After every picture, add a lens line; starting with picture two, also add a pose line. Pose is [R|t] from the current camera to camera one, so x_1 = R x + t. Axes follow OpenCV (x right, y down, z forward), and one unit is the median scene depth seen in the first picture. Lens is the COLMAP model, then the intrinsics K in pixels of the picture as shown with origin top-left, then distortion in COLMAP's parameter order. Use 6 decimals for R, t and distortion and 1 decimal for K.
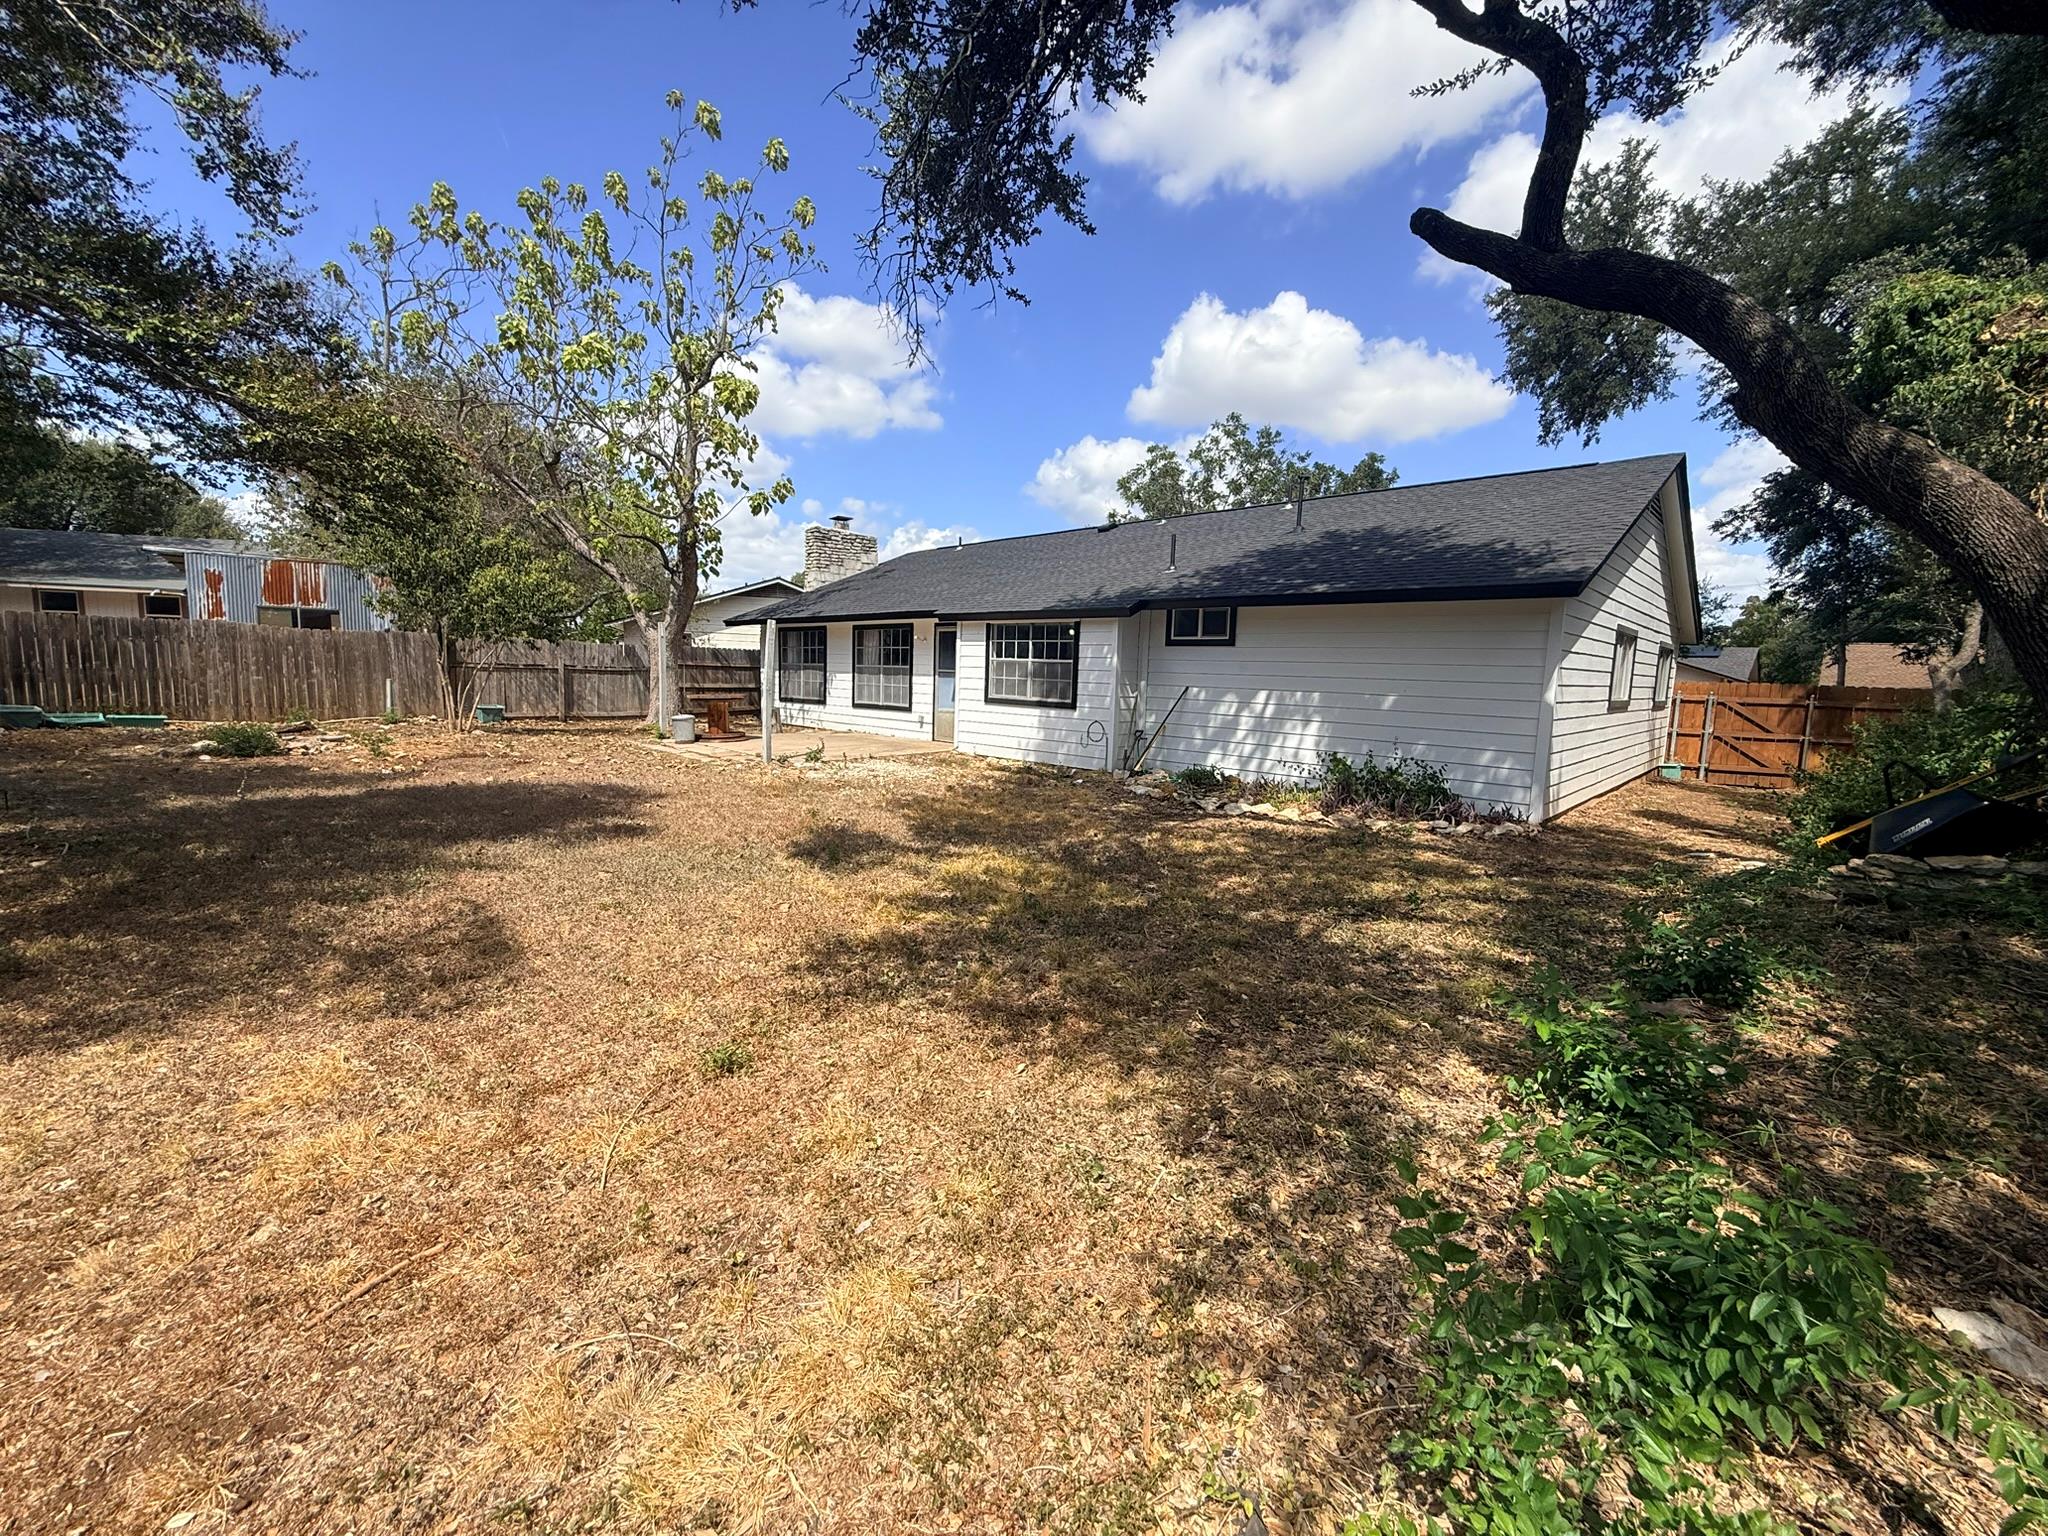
lens RADIAL K [[818.5, 0, 1023.5], [0, 818.5, 771.3], [0, 0, 1]] dist [-0.022742, -0.000292]
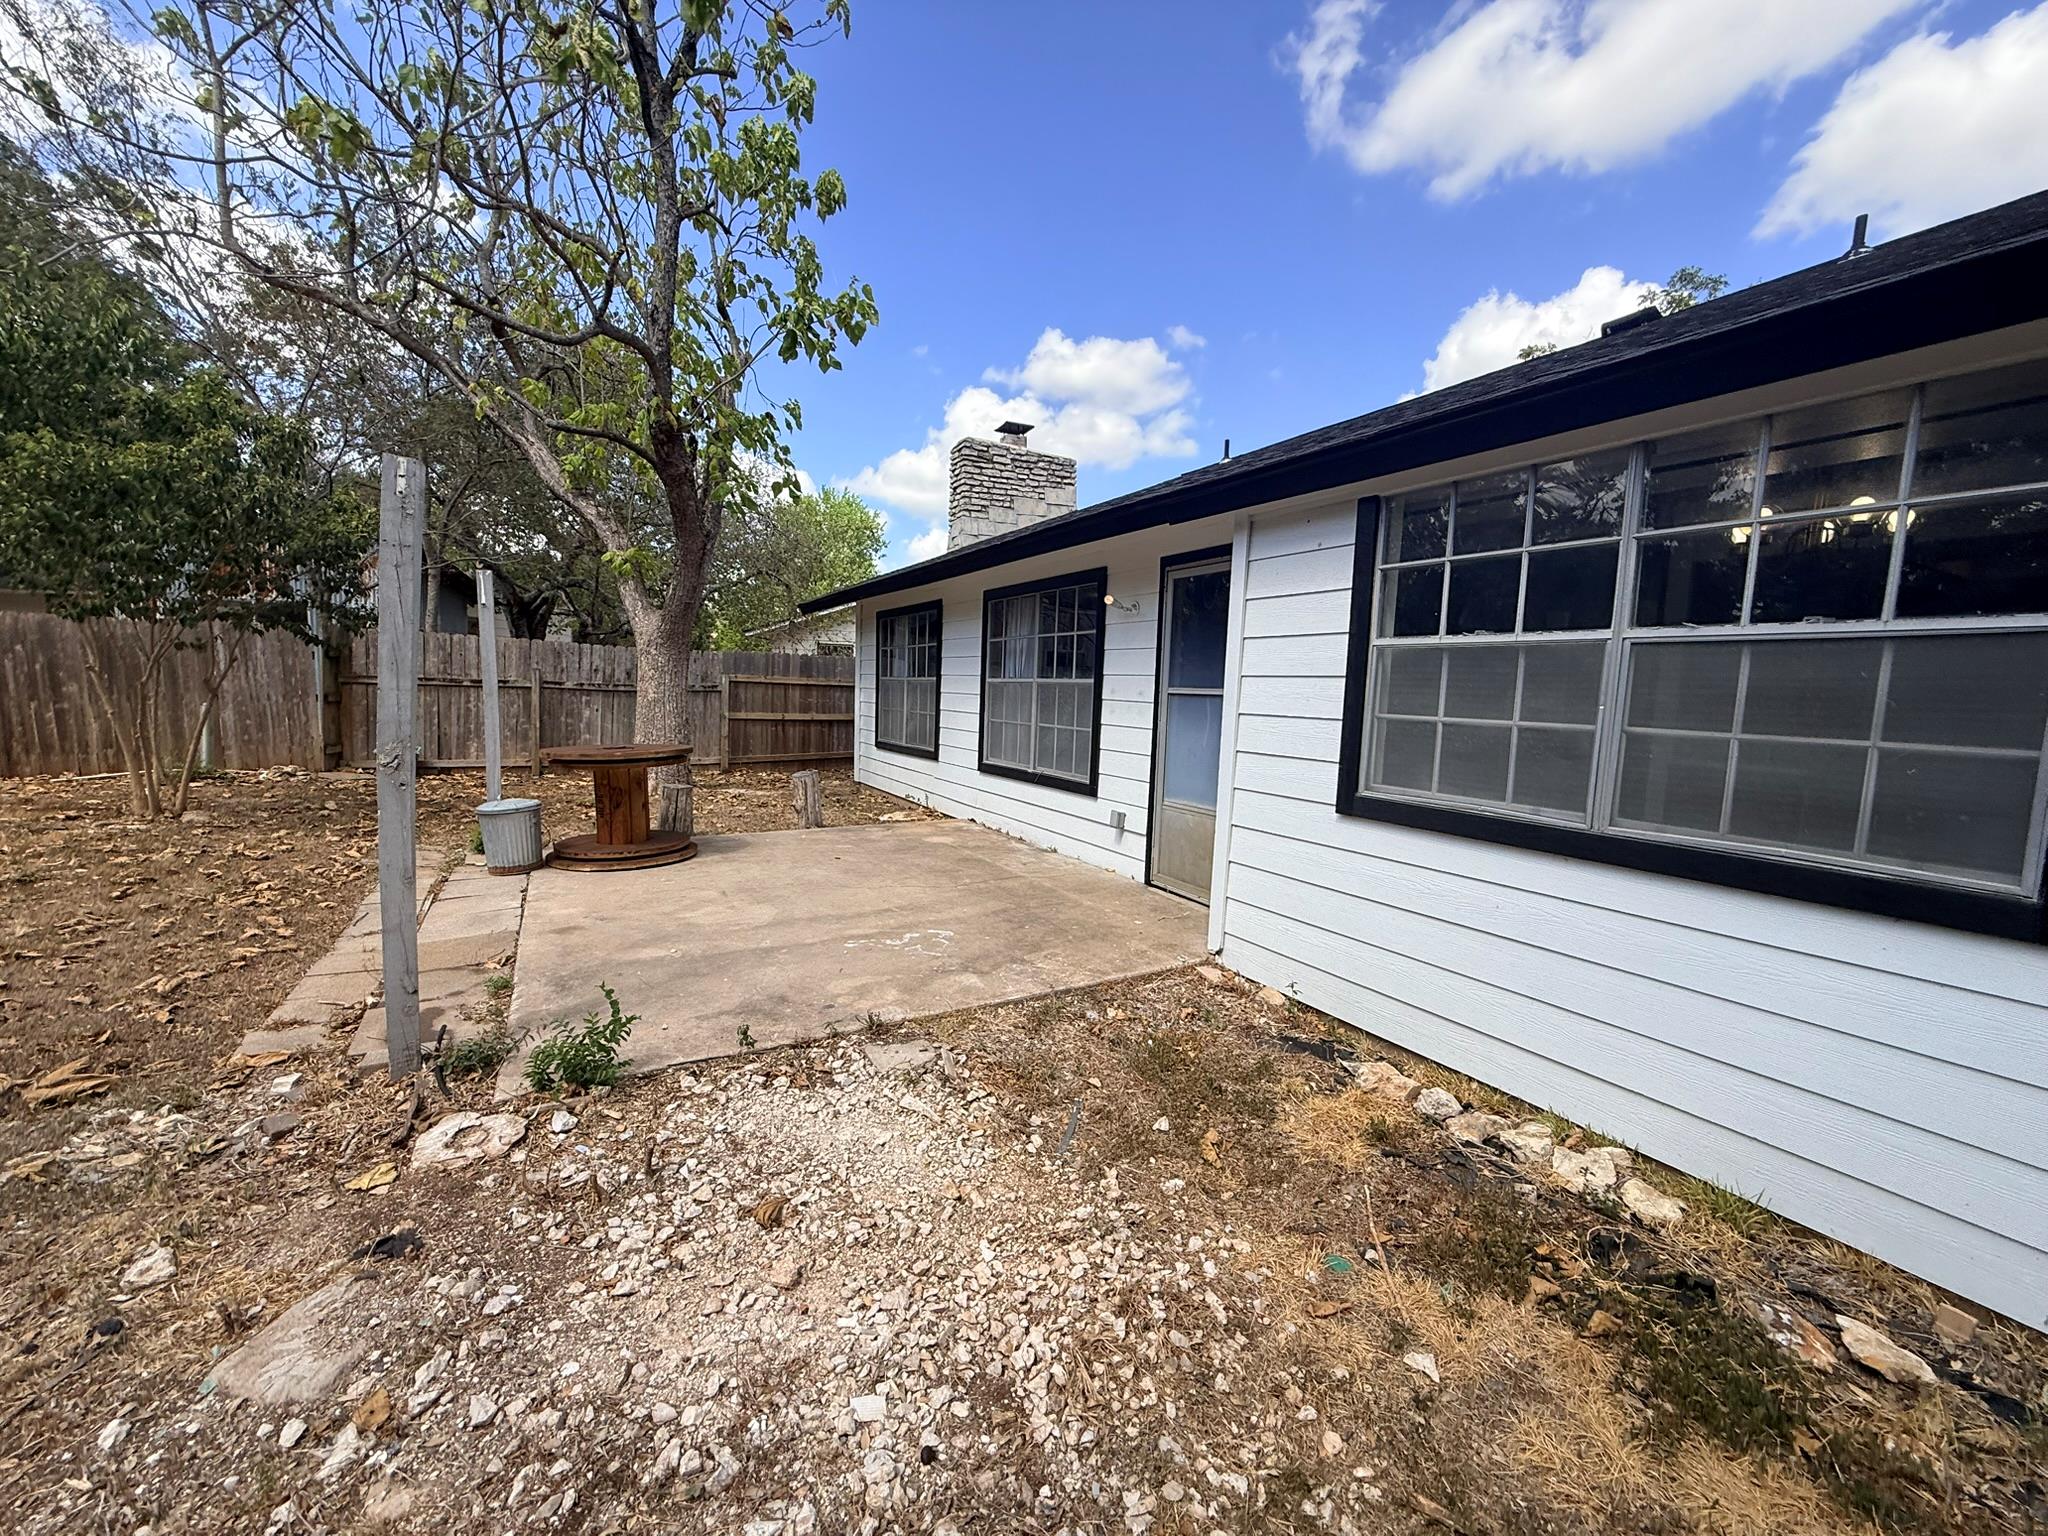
lens RADIAL K [[818.5, 0, 1033.2], [0, 818.5, 764.0], [0, 0, 1]] dist [-0.022742, -0.000292]
pose [[0.959038, 0.026500, -0.282034, -0.052940], [-0.037390, 0.998746, -0.033298, -0.068455], [0.280798, 0.042479, 0.958826, 0.572234]]
